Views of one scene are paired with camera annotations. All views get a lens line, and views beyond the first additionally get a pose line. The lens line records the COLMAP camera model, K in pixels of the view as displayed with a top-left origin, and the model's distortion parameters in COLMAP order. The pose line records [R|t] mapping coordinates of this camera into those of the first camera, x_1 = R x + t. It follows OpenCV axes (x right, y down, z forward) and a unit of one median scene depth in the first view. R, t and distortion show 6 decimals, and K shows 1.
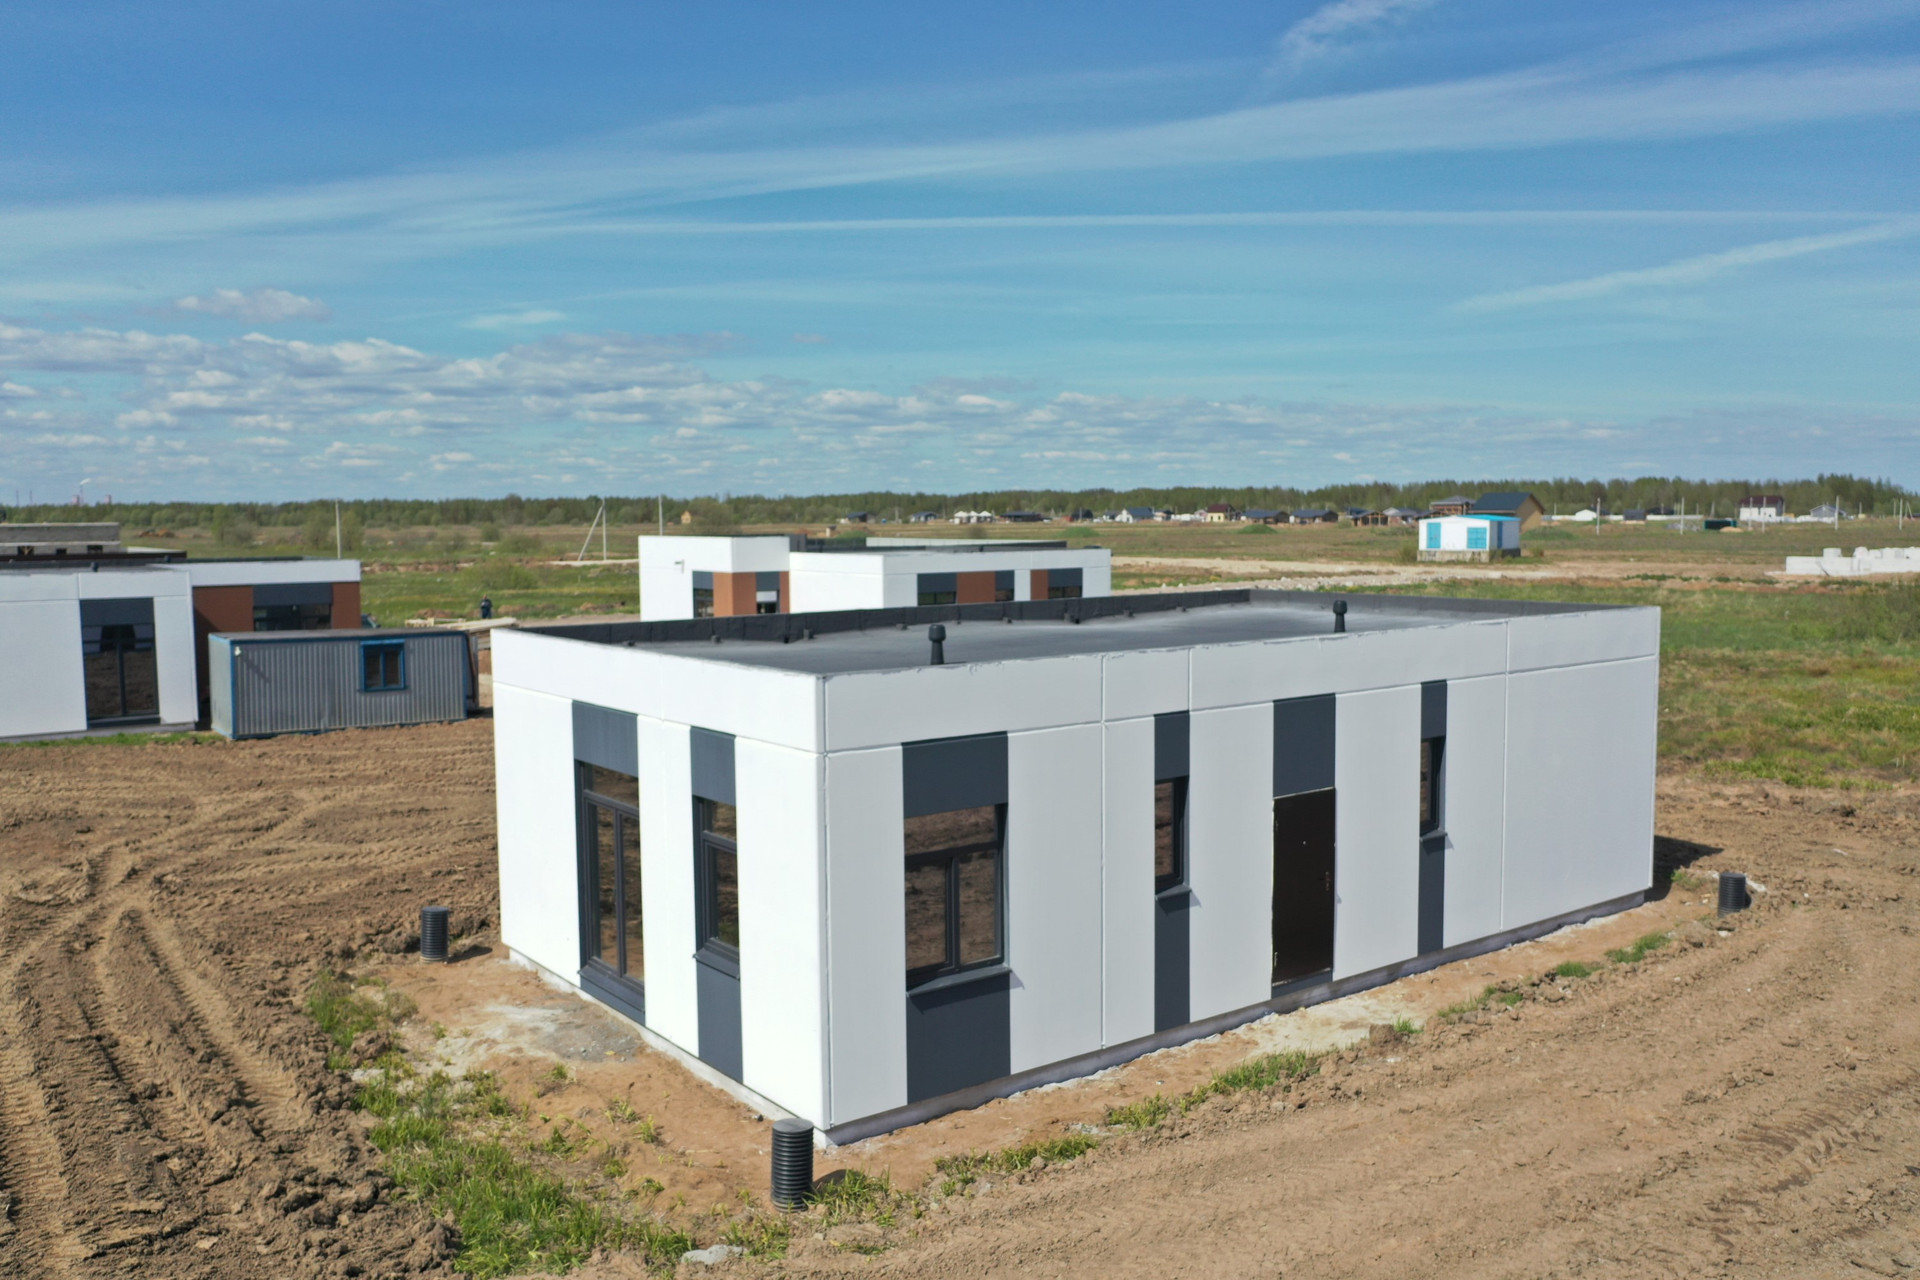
lens RADIAL K [[1527.3, 0, 951.9], [0, 1527.3, 688.1], [0, 0, 1]] dist [0.002949, -0.007654]
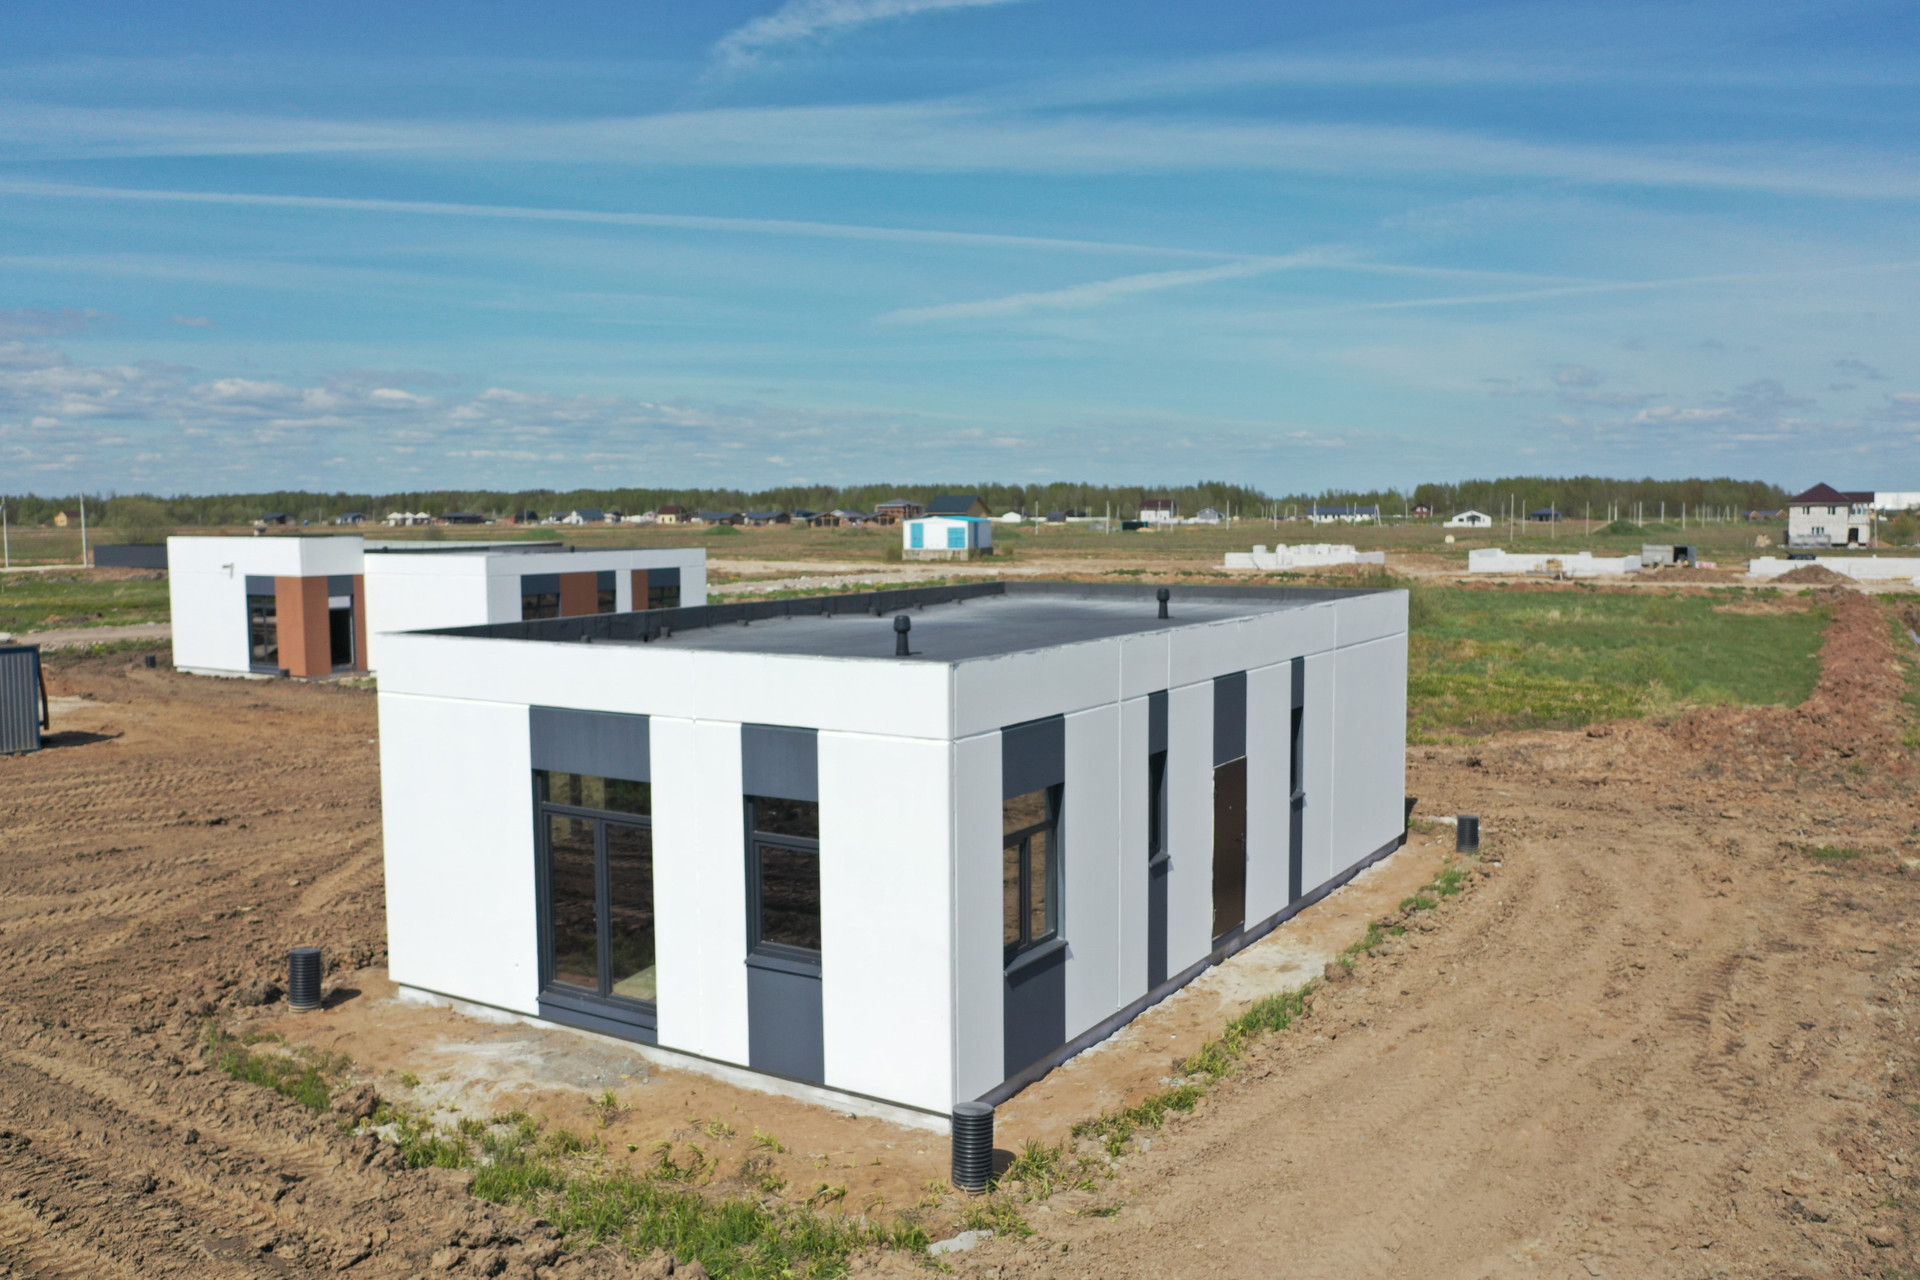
lens RADIAL K [[1527.3, 0, 945.5], [0, 1527.3, 689.7], [0, 0, 1]] dist [0.002949, -0.007654]
pose [[0.936248, -0.038518, 0.349222, -0.265932], [0.038601, 0.999232, 0.006725, 0.001314], [-0.349213, 0.007184, 0.937016, 0.034150]]
